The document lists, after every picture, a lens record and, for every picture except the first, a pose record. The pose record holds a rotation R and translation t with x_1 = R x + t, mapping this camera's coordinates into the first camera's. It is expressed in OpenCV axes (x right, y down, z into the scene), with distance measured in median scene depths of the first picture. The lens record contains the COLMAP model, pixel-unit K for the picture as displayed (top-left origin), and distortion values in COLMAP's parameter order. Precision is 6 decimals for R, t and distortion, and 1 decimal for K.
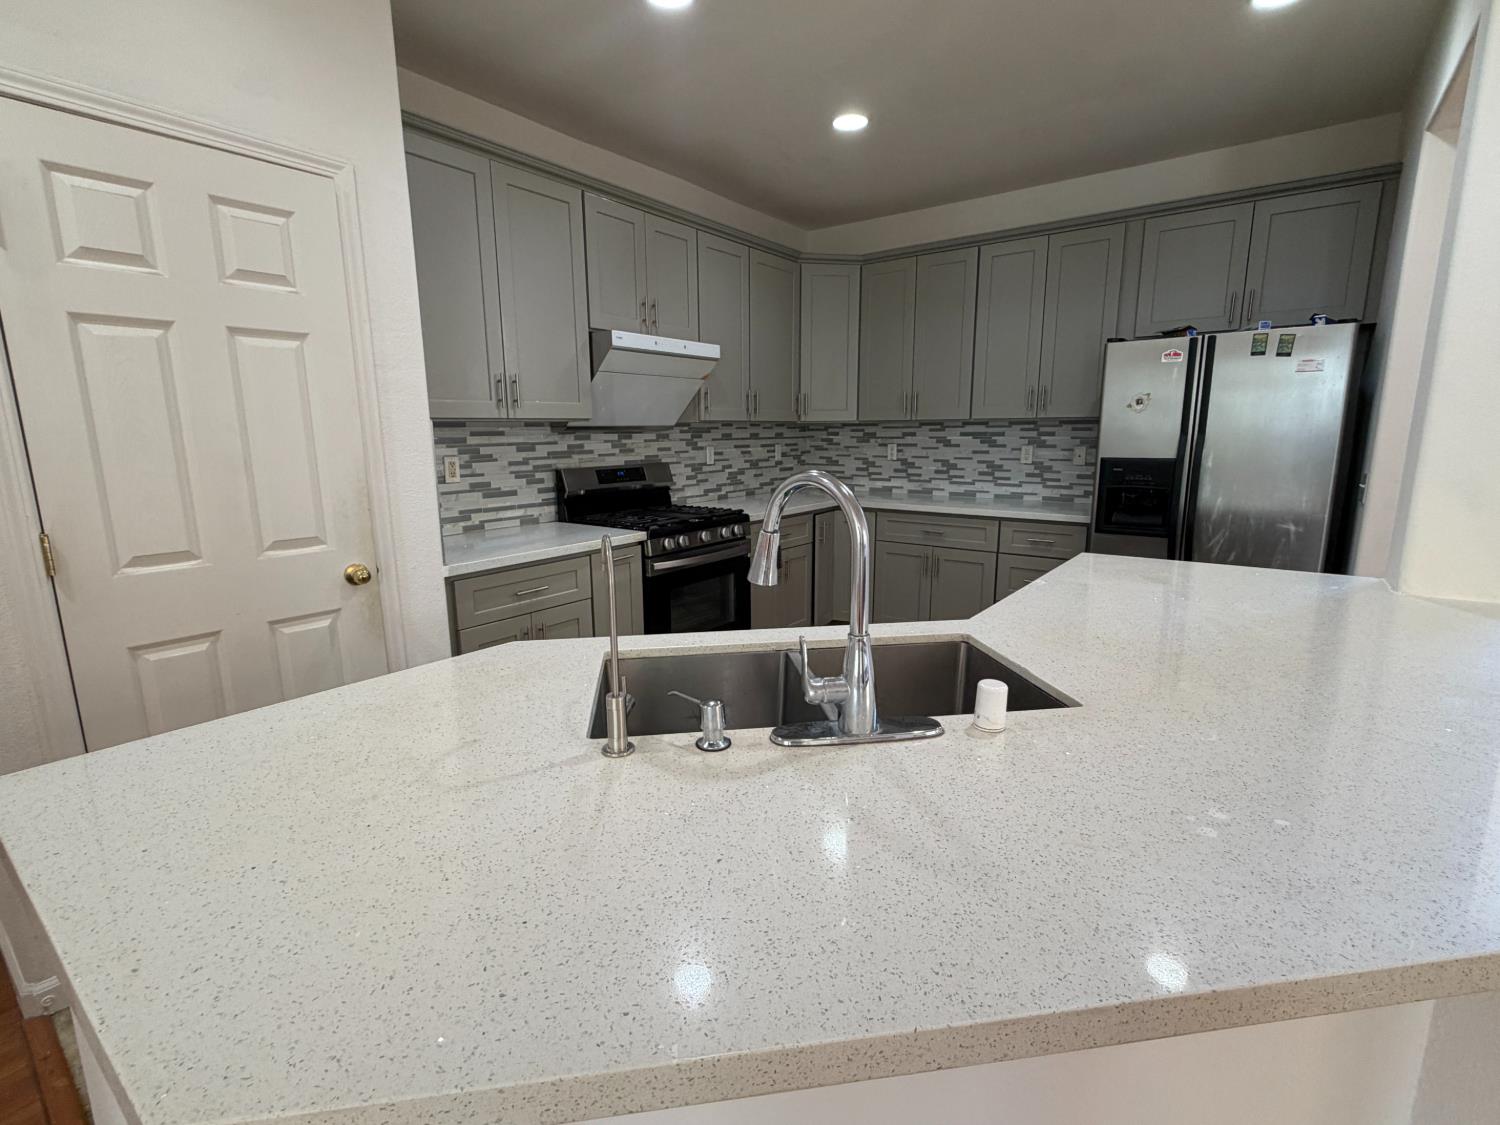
lens RADIAL K [[696.1, 0, 750.0], [0, 696.1, 562.5], [0, 0, 1]] dist [-0.003055, -0.000680]
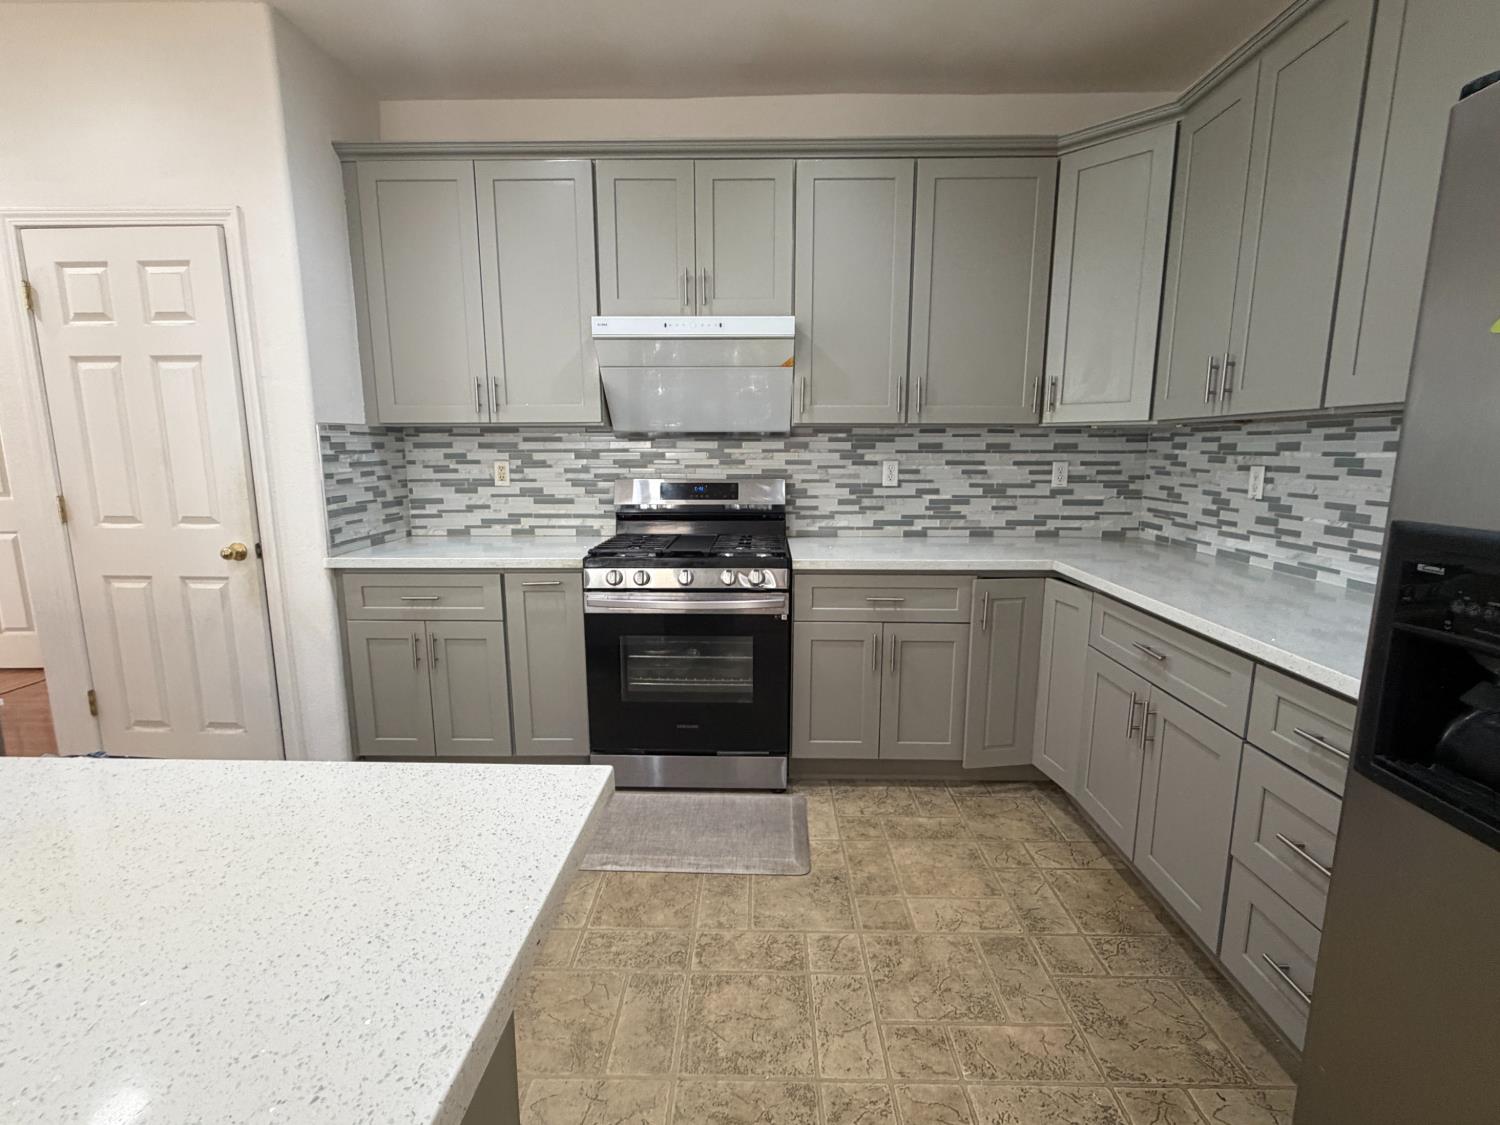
lens RADIAL K [[696.1, 0, 750.0], [0, 696.1, 562.5], [0, 0, 1]] dist [-0.003055, -0.000680]
pose [[0.586971, 0.139230, -0.797547, 0.450833], [-0.157289, 0.985943, 0.056358, -0.084361], [0.794182, 0.092365, 0.600619, 0.482120]]
